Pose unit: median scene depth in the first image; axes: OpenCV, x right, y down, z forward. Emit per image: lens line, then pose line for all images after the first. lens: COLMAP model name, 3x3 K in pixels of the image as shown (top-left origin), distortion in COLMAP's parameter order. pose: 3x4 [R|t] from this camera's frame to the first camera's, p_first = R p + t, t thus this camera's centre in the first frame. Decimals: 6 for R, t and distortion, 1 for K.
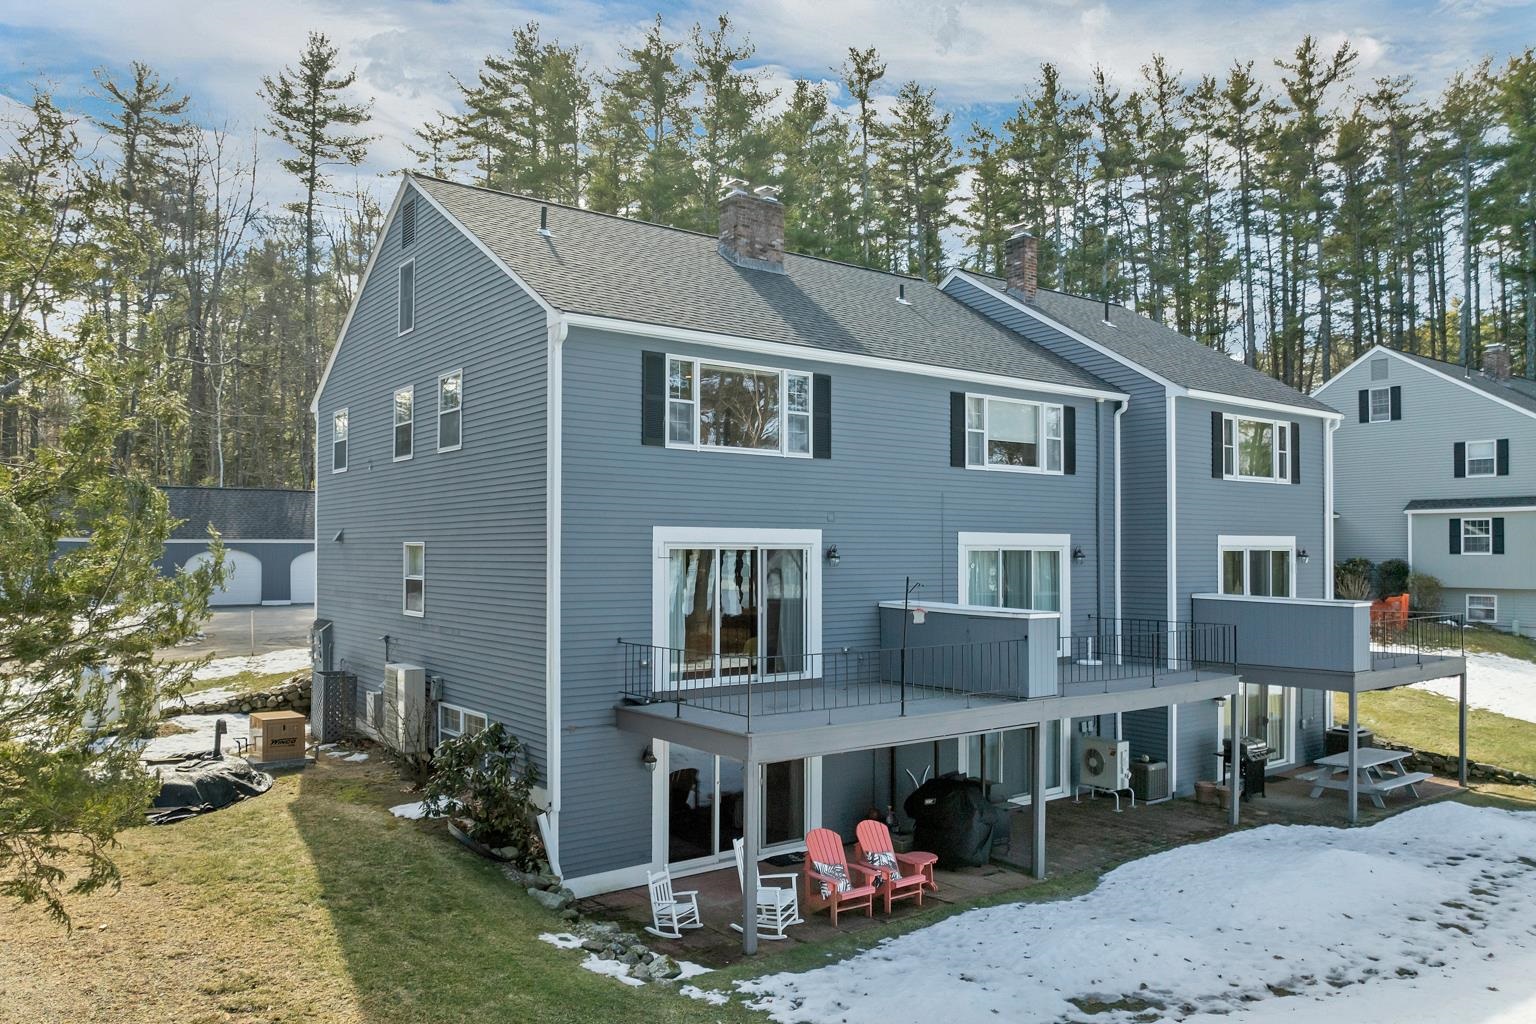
lens RADIAL K [[1112.7, 0, 767.3], [0, 1112.7, 516.1], [0, 0, 1]] dist [-0.032678, -0.001101]
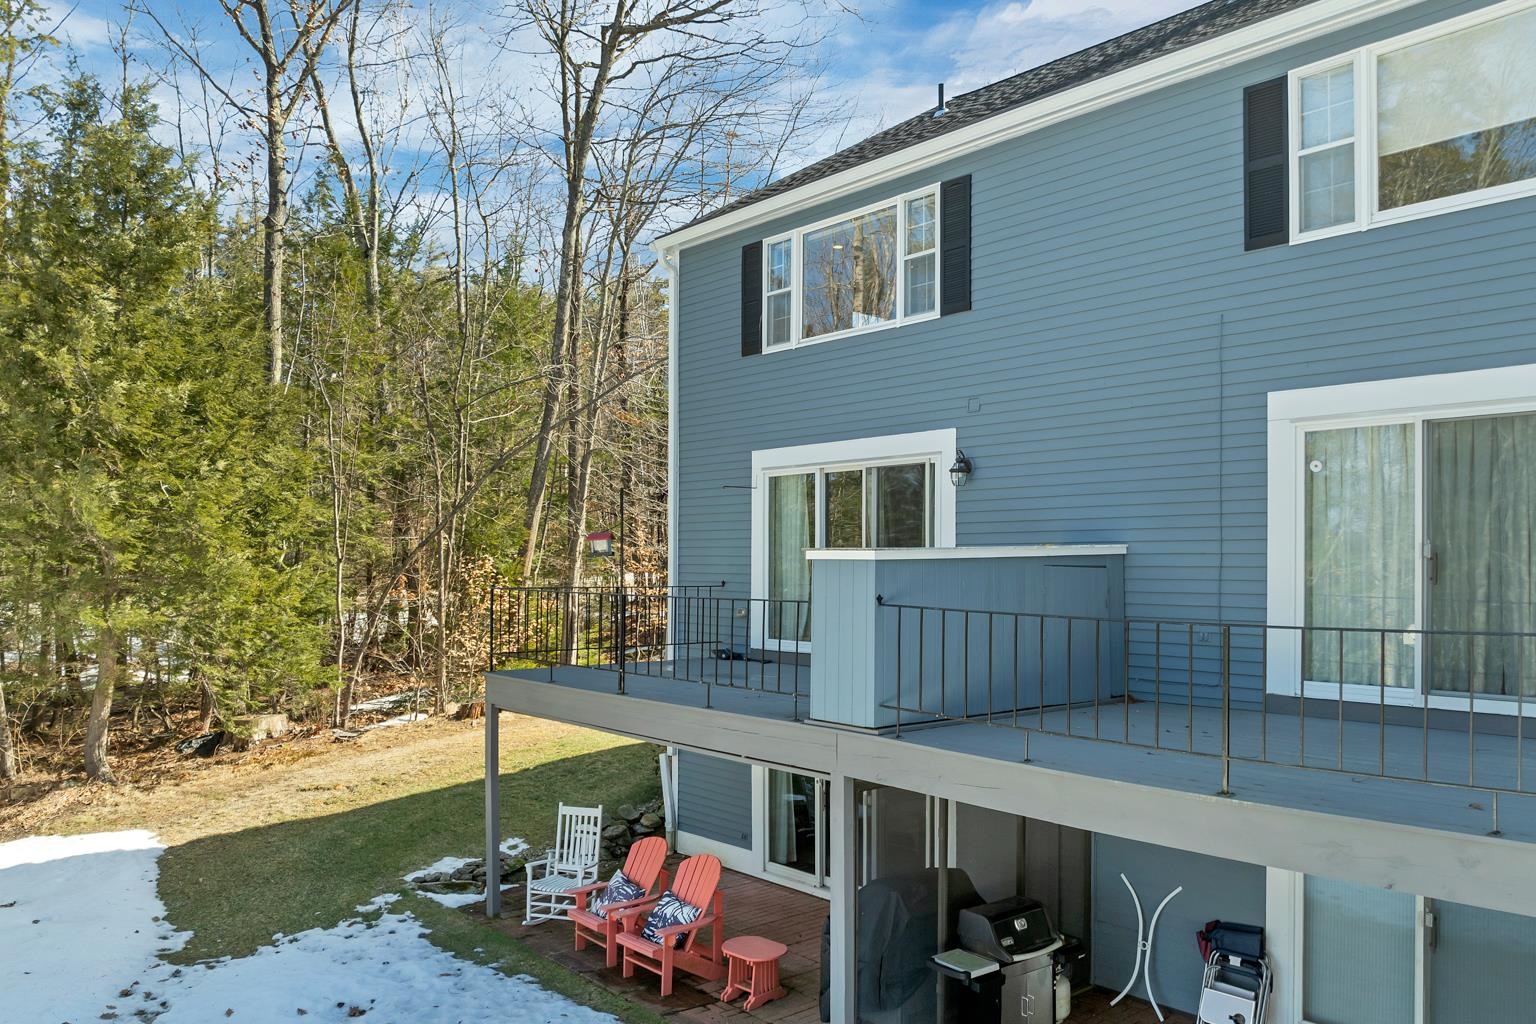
lens RADIAL K [[1112.7, 0, 789.8], [0, 1112.7, 551.2], [0, 0, 1]] dist [-0.032678, -0.001101]
pose [[0.090266, -0.018077, -0.995754, 0.685888], [0.024025, 0.999584, -0.015969, 0.092395], [0.995628, -0.022481, 0.090663, 0.889734]]
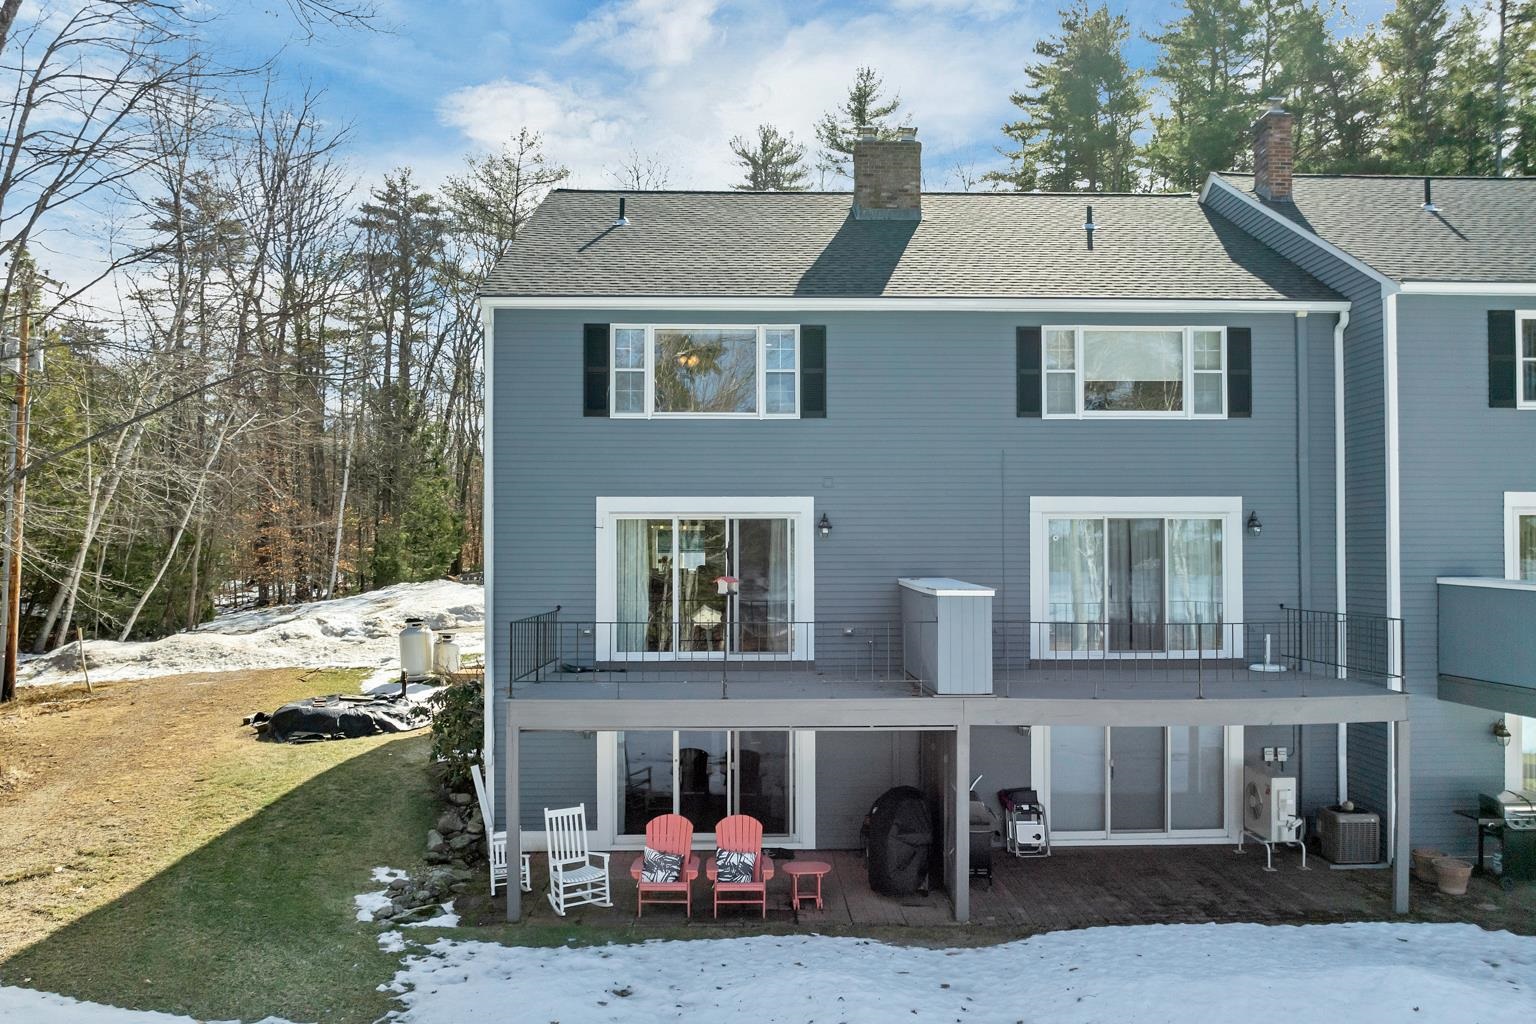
lens RADIAL K [[1112.7, 0, 778.1], [0, 1112.7, 518.1], [0, 0, 1]] dist [-0.032678, -0.001101]
pose [[0.810196, -0.023054, -0.585705, 0.580406], [0.022183, 0.999716, -0.008665, 0.038357], [0.585739, -0.005972, 0.810478, 0.261905]]
